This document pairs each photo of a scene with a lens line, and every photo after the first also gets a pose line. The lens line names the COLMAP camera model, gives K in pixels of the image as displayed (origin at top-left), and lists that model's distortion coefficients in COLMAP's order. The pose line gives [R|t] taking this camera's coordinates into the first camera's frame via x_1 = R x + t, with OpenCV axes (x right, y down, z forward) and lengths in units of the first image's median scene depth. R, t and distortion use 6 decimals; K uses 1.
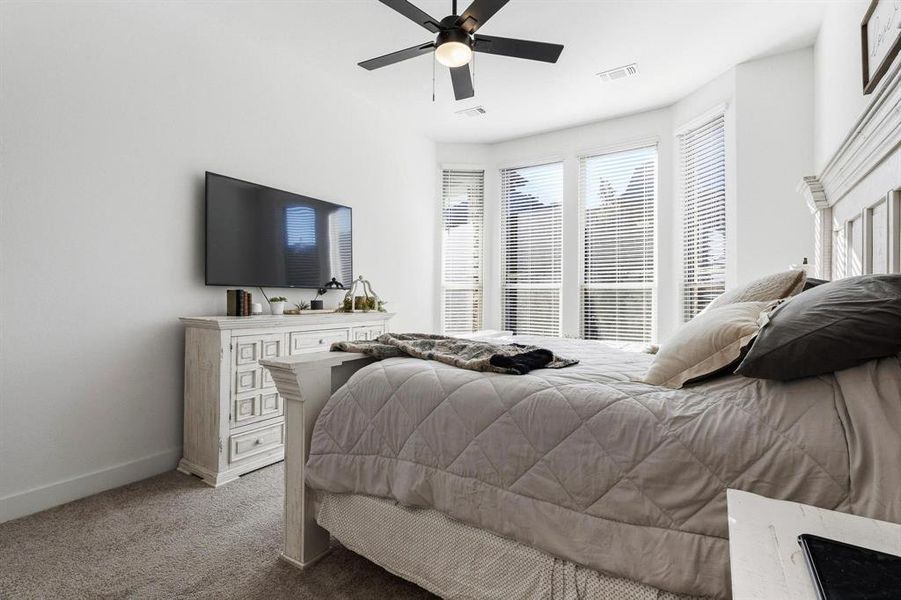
lens RADIAL K [[413.3, 0, 450.7], [0, 413.3, 298.3], [0, 0, 1]] dist [0.003372, 0.000287]
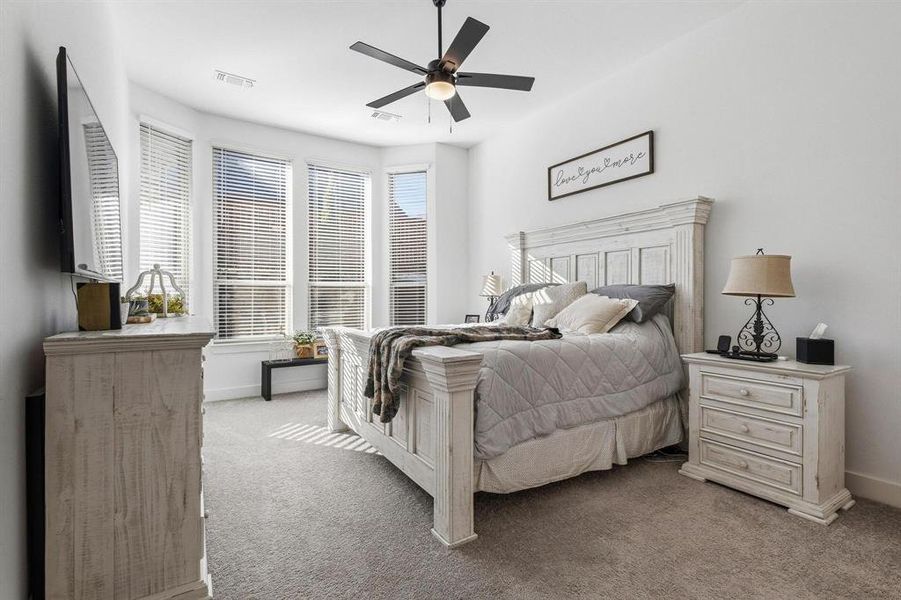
lens RADIAL K [[413.3, 0, 450.7], [0, 413.3, 298.3], [0, 0, 1]] dist [0.003372, 0.000287]
pose [[0.441902, -0.013460, 0.896962, -0.646791], [0.008450, 0.999906, 0.010842, -0.000893], [-0.897023, 0.002789, 0.441974, 0.266843]]
